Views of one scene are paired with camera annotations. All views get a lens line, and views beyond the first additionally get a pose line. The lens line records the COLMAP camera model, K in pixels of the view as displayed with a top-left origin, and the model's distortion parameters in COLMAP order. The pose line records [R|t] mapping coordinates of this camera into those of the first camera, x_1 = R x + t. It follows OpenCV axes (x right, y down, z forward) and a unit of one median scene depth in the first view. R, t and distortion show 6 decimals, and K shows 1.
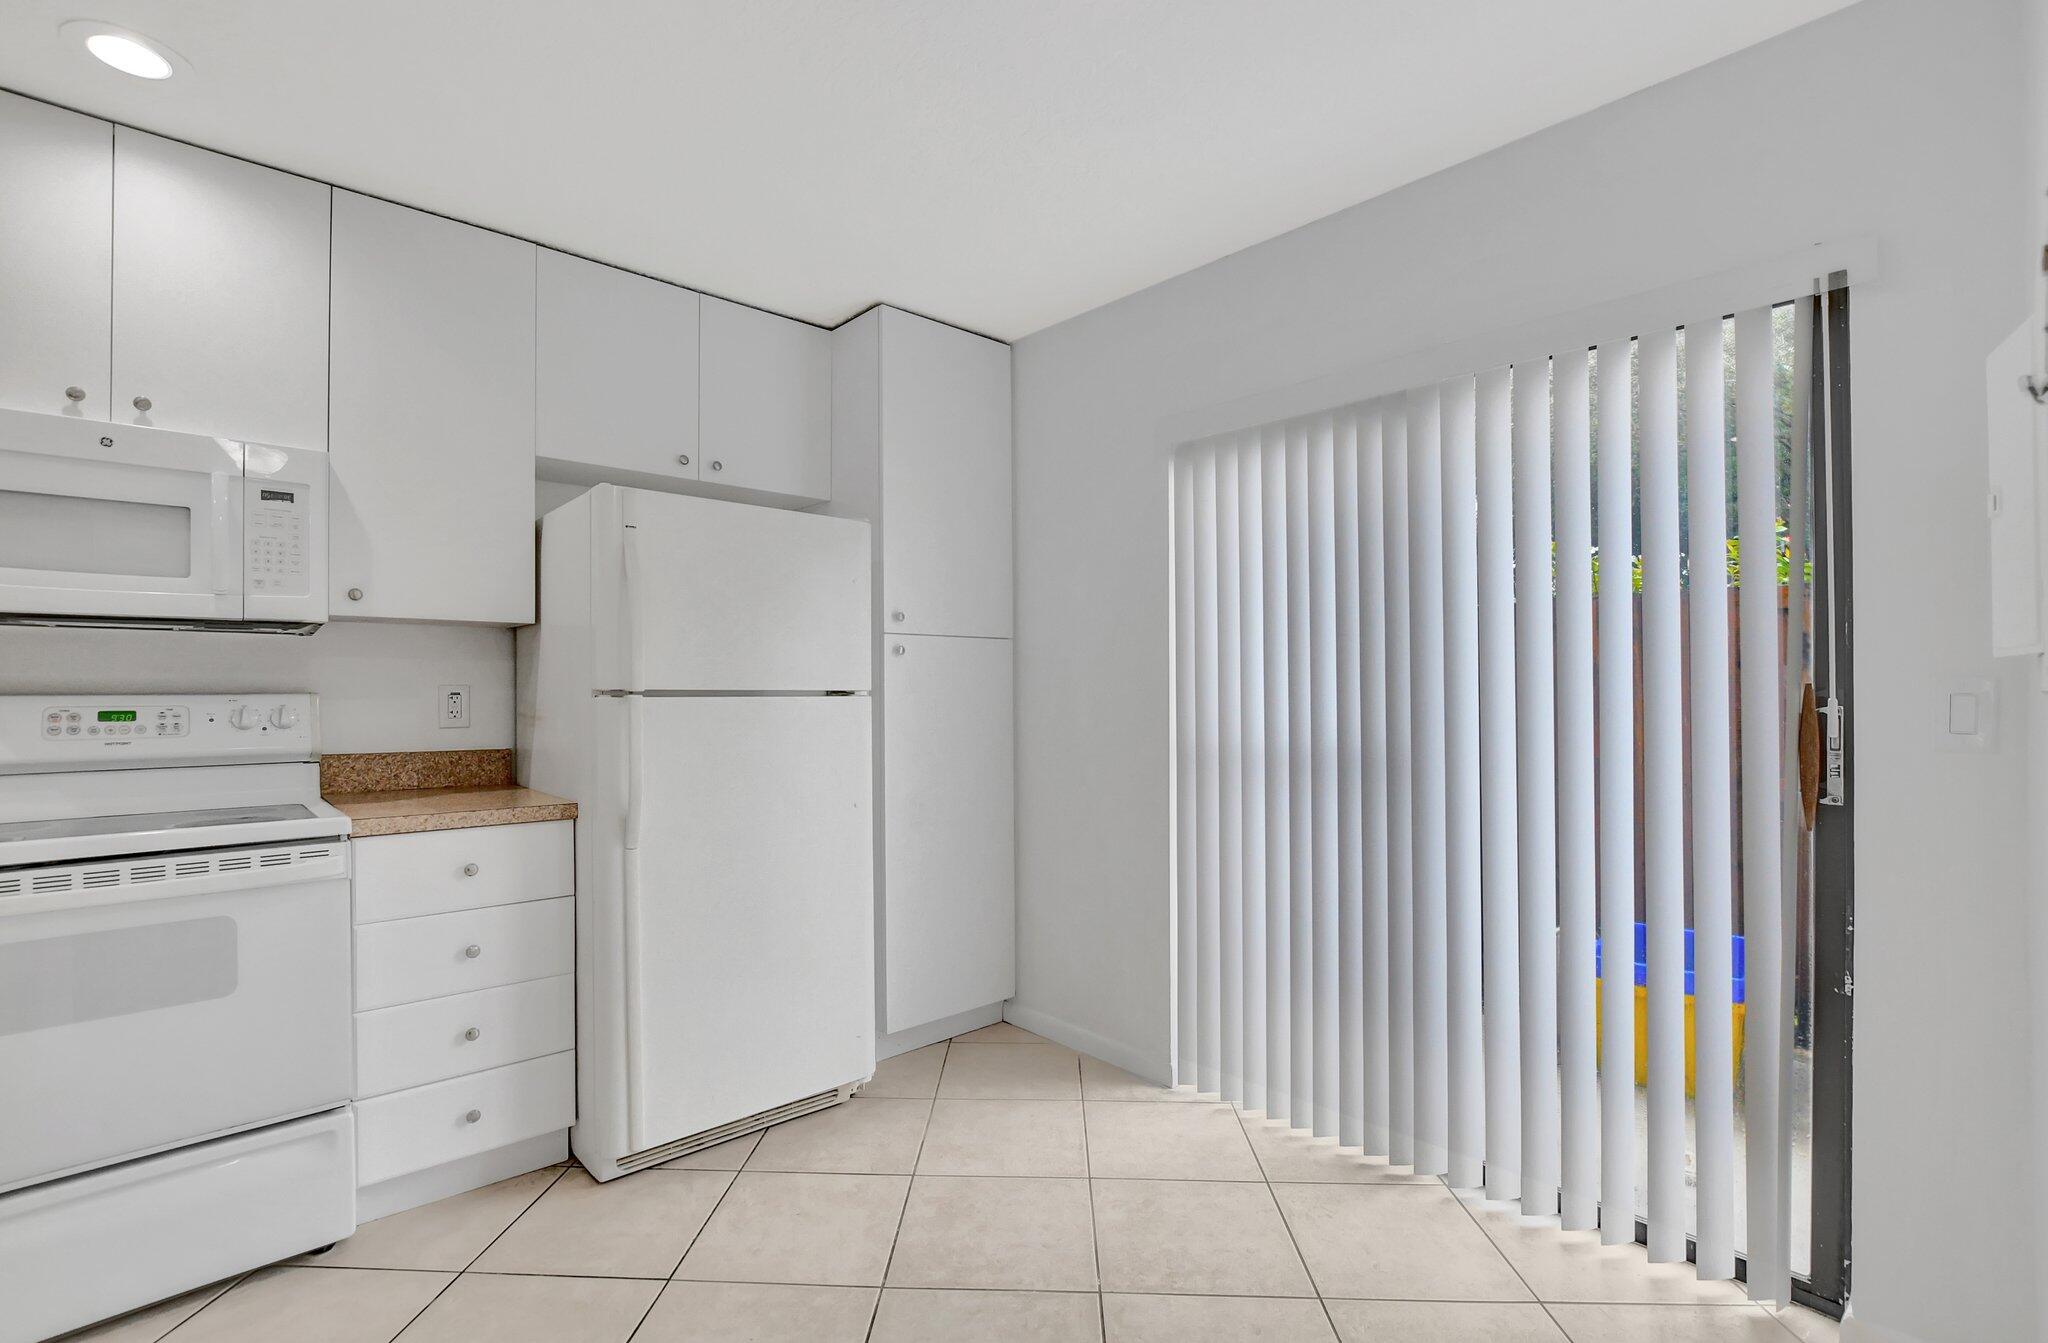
lens RADIAL K [[906.9, 0, 1015.0], [0, 906.9, 686.7], [0, 0, 1]] dist [-0.024993, 0.000025]
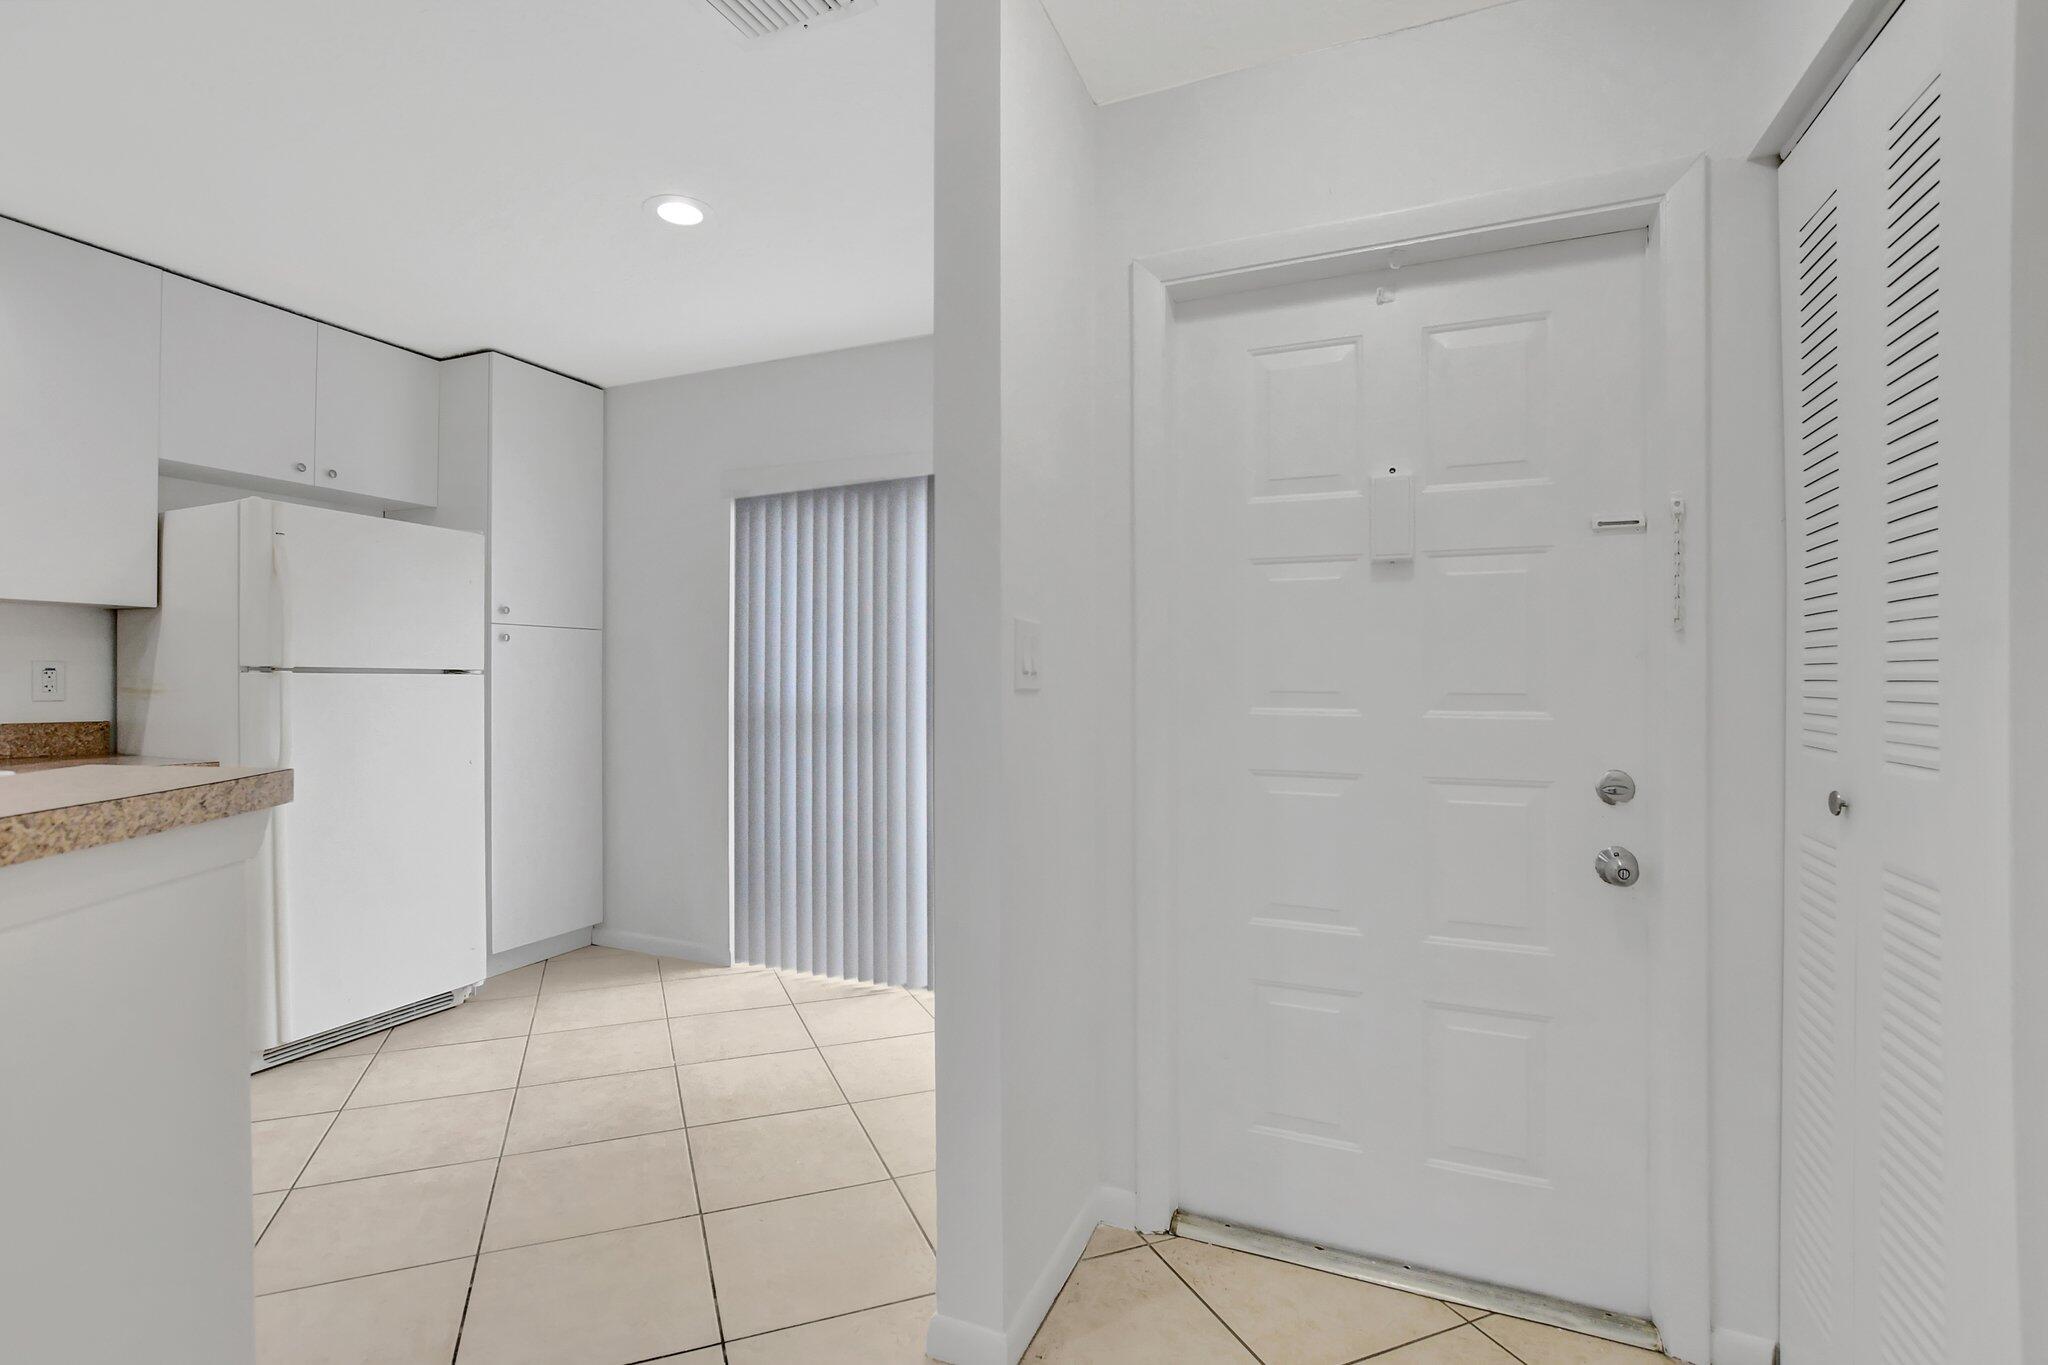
lens RADIAL K [[988.9, 0, 988.6], [0, 988.9, 682.9], [0, 0, 1]] dist [-0.018851, -0.000047]
pose [[0.920098, 0.005337, 0.391652, -0.050881], [-0.008147, 0.999952, 0.005512, 0.008702], [-0.391604, -0.008262, 0.920097, -0.506857]]
